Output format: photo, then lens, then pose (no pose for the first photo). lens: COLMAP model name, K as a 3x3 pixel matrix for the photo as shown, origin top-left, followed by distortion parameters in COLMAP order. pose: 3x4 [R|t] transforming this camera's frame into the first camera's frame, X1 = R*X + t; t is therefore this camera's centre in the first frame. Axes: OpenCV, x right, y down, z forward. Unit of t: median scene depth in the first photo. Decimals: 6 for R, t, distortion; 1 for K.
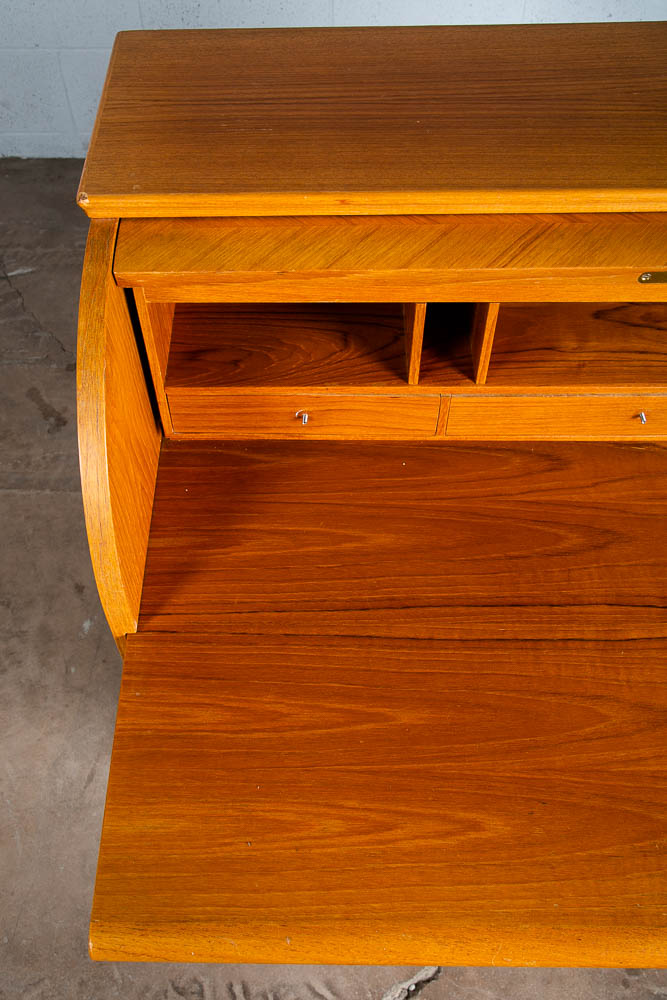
lens RADIAL K [[975.1, 0, 310.2], [0, 975.1, 518.7], [0, 0, 1]] dist [-0.012126, 0.000000]
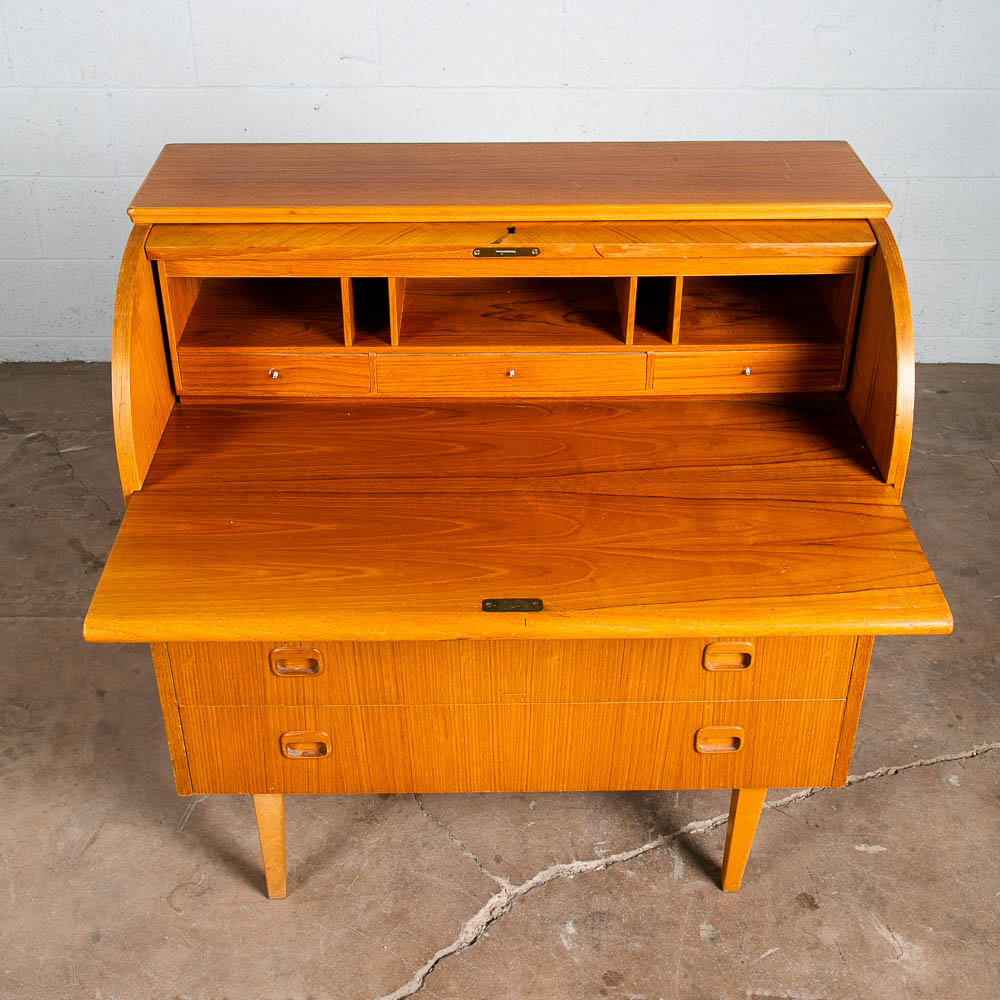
lens RADIAL K [[1360.4, 0, 510.9], [0, 1360.4, 478.6], [0, 0, 1]] dist [-0.005392, 0.000000]
pose [[0.999316, 0.004534, 0.036705, 0.163689], [0.009673, 0.925869, -0.377720, 0.487134], [-0.035697, 0.377817, 0.925192, -0.486232]]
